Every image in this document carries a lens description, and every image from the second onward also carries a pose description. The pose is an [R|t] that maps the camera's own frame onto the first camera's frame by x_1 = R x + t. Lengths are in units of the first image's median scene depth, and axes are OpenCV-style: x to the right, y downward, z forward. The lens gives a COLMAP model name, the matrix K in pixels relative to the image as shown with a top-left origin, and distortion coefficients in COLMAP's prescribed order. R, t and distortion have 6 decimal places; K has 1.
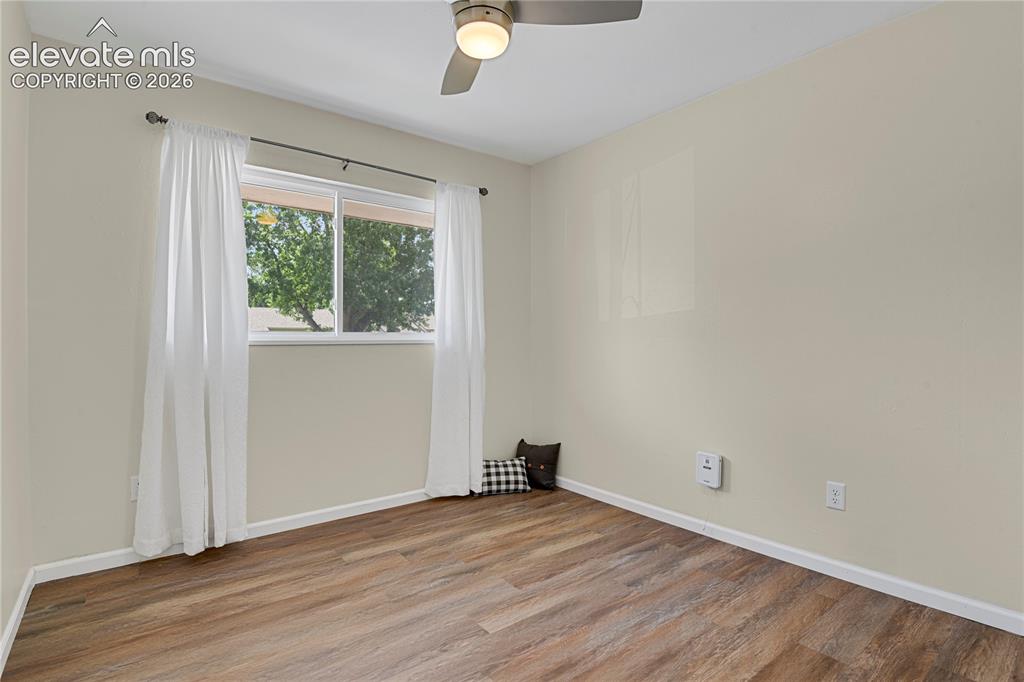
lens RADIAL K [[505.1, 0, 519.5], [0, 505.1, 343.5], [0, 0, 1]] dist [-0.025408, -0.002372]
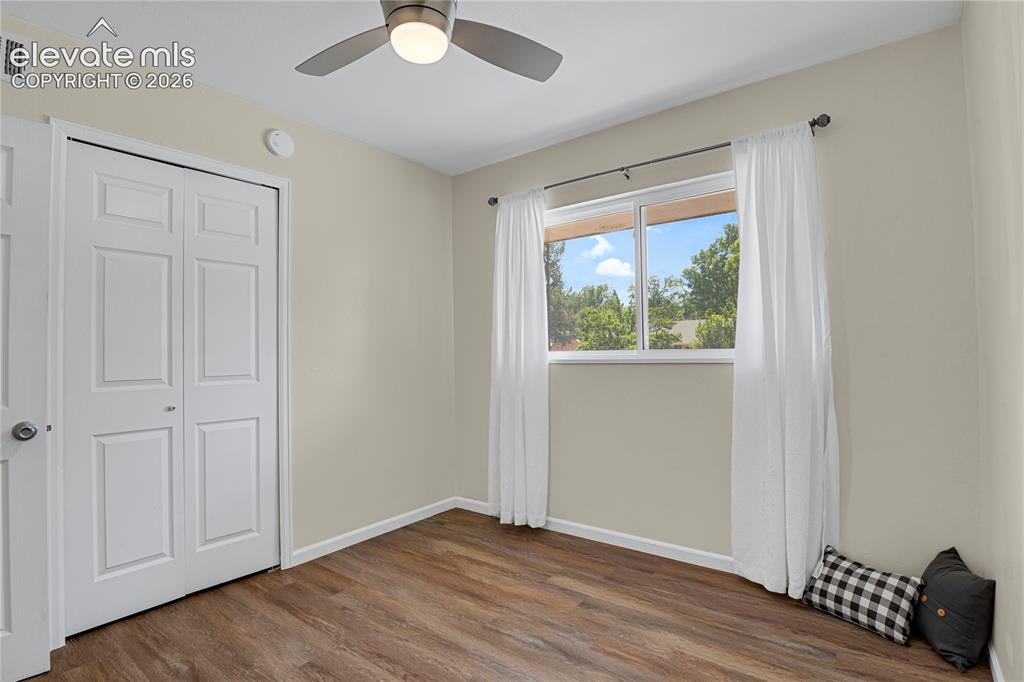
lens RADIAL K [[505.1, 0, 518.6], [0, 505.1, 339.3], [0, 0, 1]] dist [-0.025408, -0.002372]
pose [[0.229164, -0.028233, -0.972978, 0.605635], [0.007233, 0.999601, -0.027302, -0.021677], [0.973361, -0.000781, 0.229276, 0.679054]]
